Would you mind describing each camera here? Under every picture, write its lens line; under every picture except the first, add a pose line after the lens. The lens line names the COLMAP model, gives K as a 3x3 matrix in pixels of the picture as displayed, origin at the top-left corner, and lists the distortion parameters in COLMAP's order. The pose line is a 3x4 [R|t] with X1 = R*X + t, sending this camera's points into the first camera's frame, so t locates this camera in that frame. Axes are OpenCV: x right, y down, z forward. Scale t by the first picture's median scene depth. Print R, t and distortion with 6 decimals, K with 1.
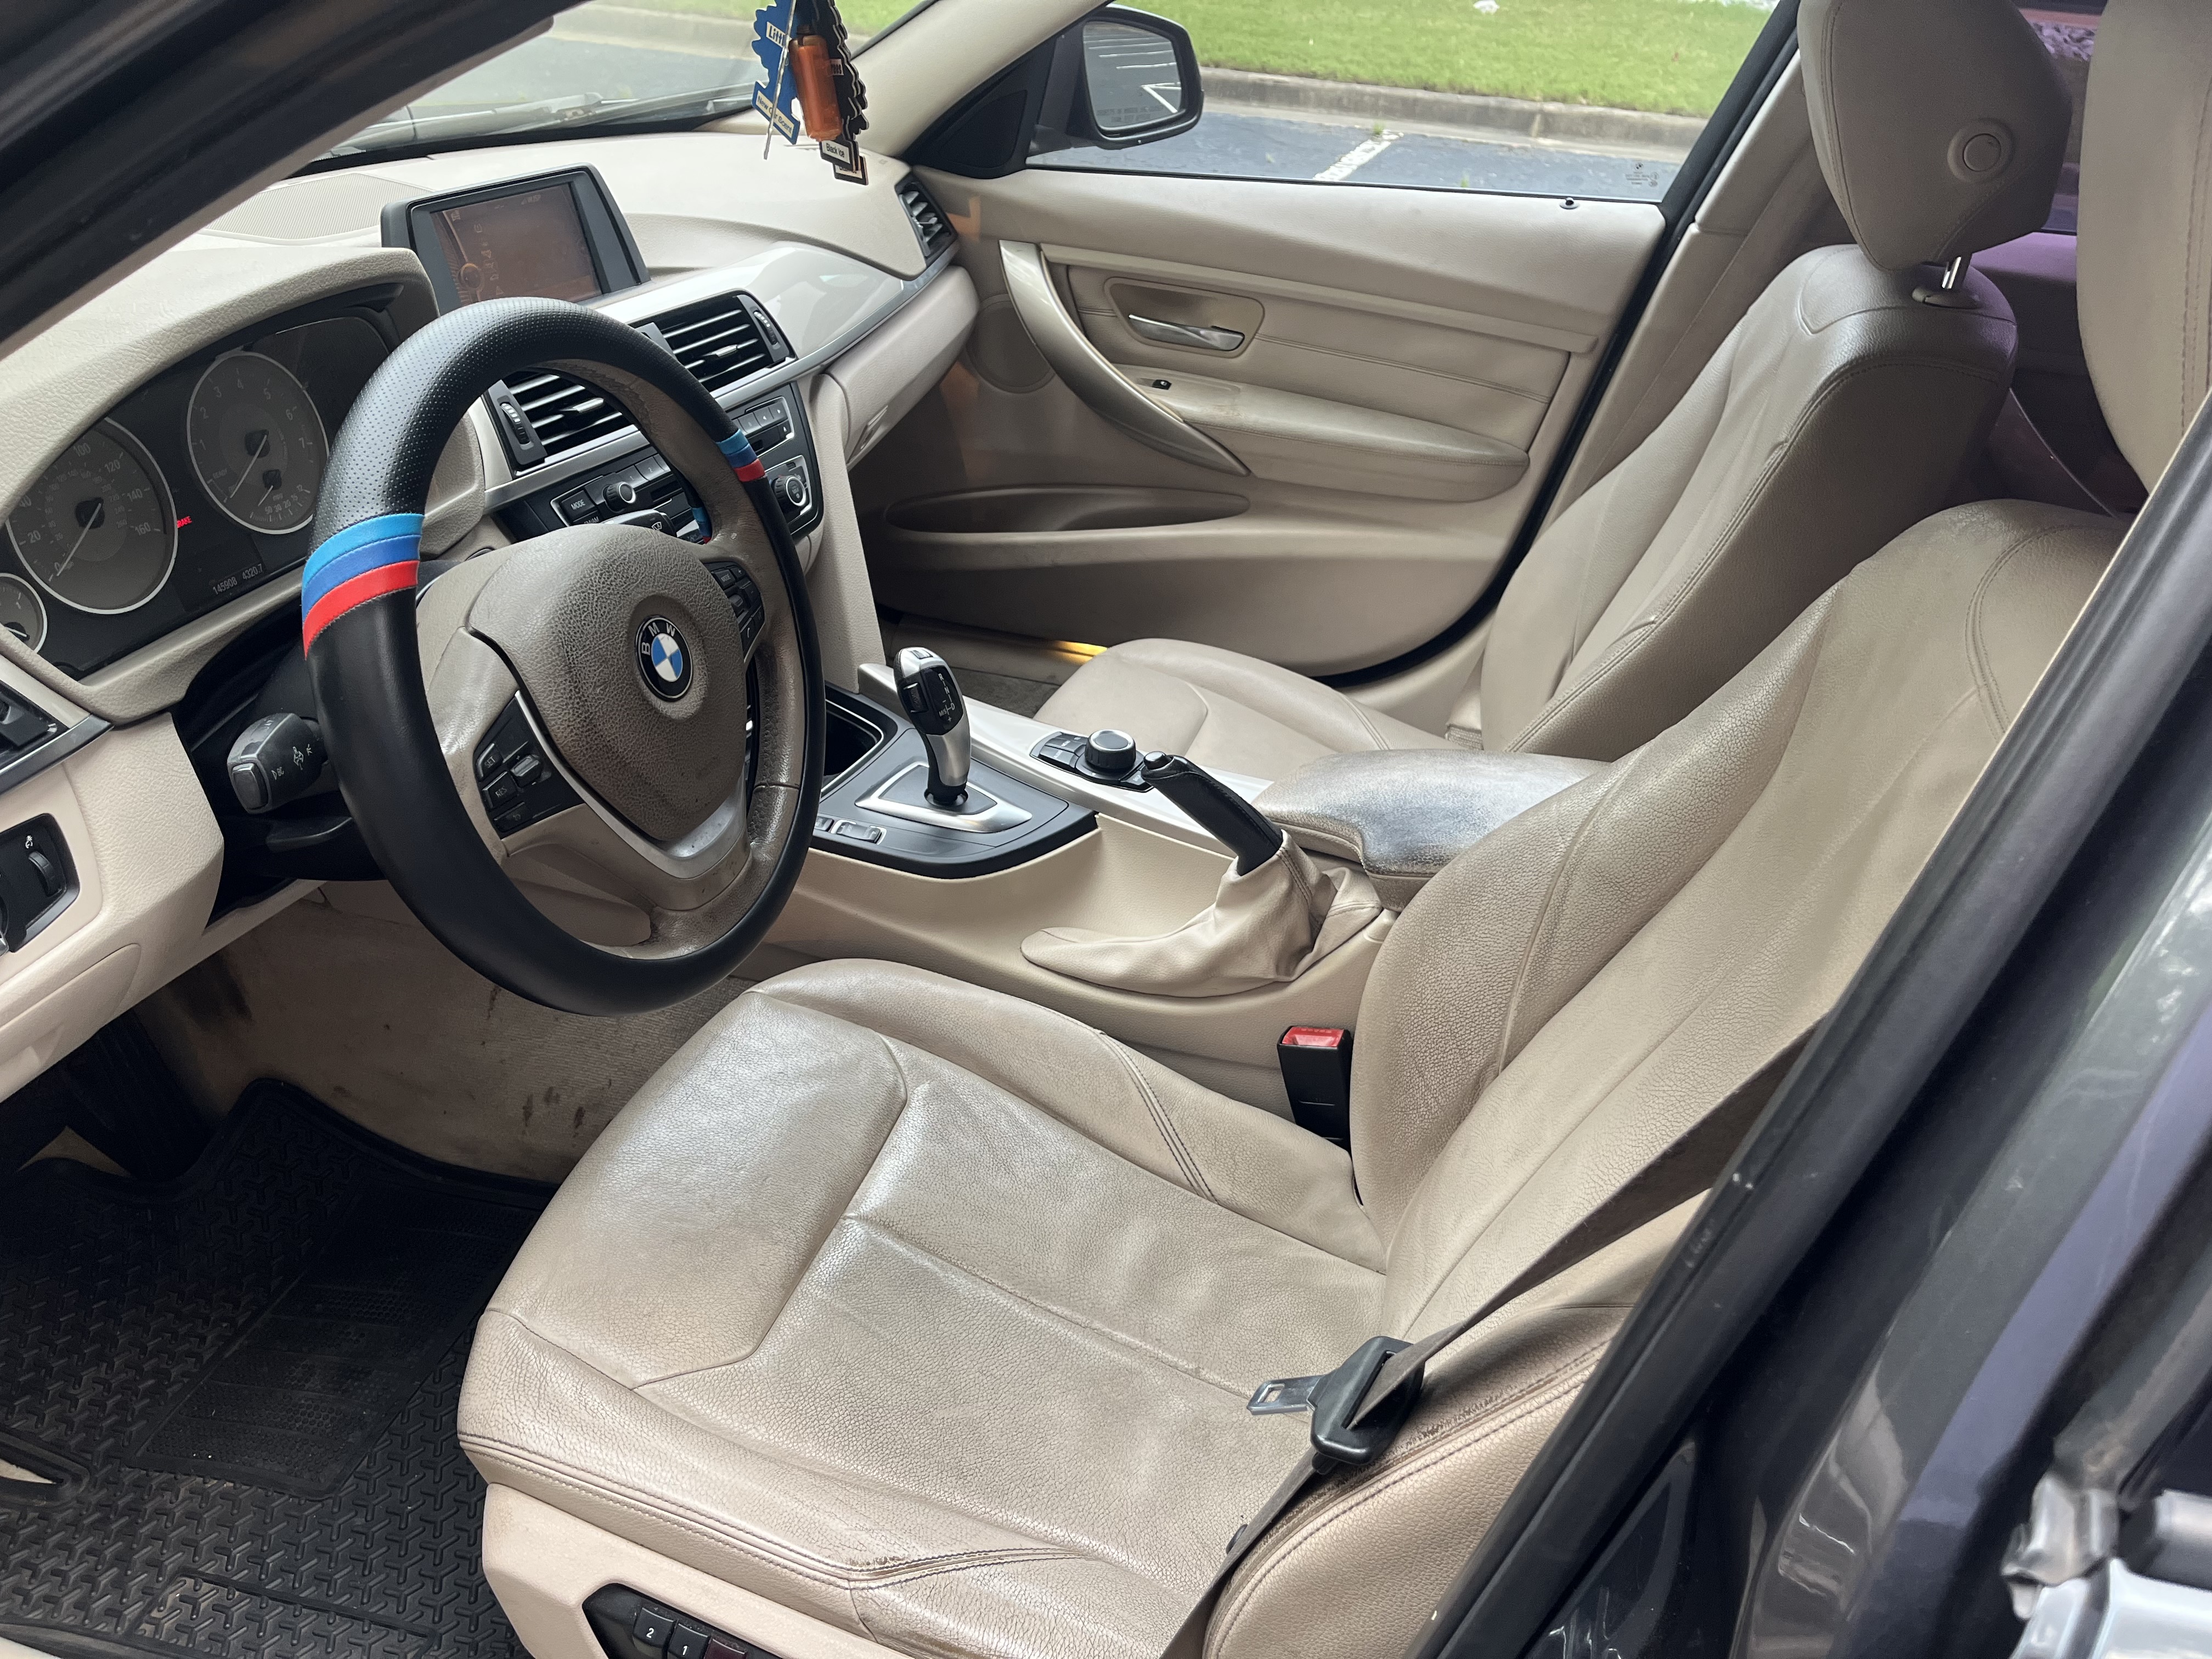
lens RADIAL K [[1696.5, 0, 1106.0], [0, 1696.5, 829.5], [0, 0, 1]] dist [0.052268, -0.091249]
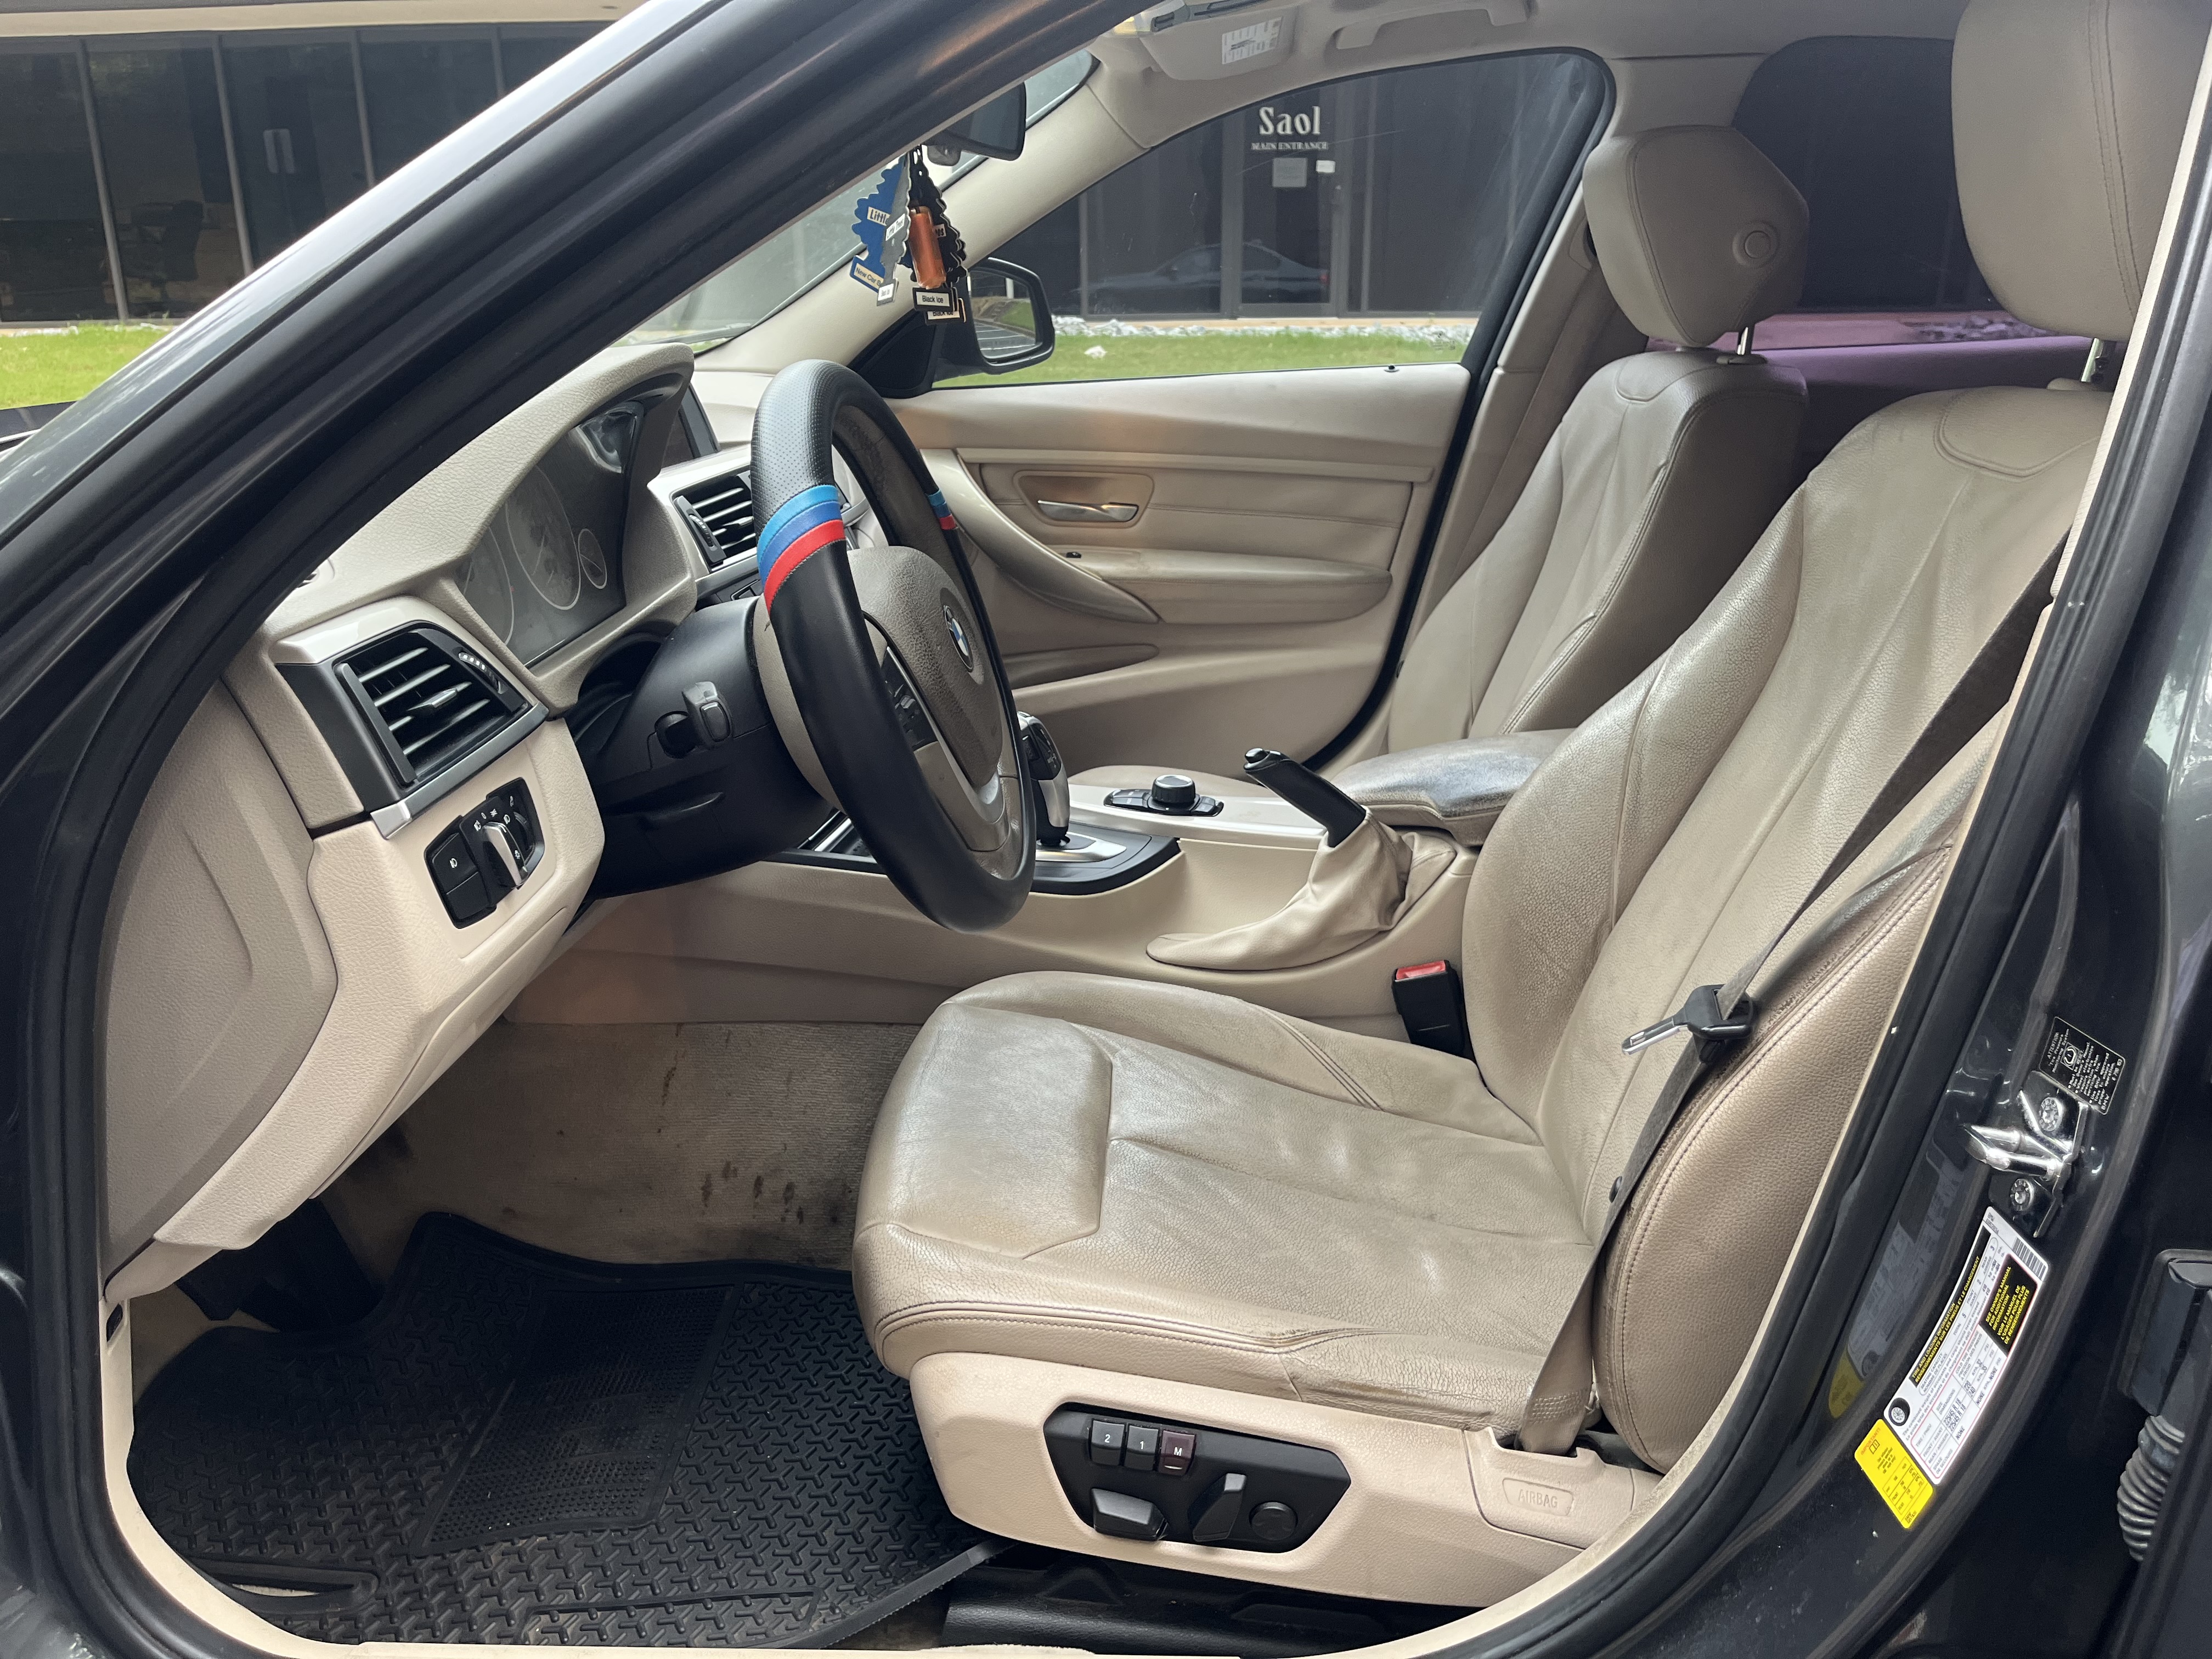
lens RADIAL K [[1674.9, 0, 1130.3], [0, 1674.9, 803.9], [0, 0, 1]] dist [0.026438, -0.012313]
pose [[0.970618, -0.134962, 0.199213, -0.272980], [0.171773, 0.968393, -0.180858, 0.175333], [-0.168507, 0.209764, 0.963122, -0.104265]]
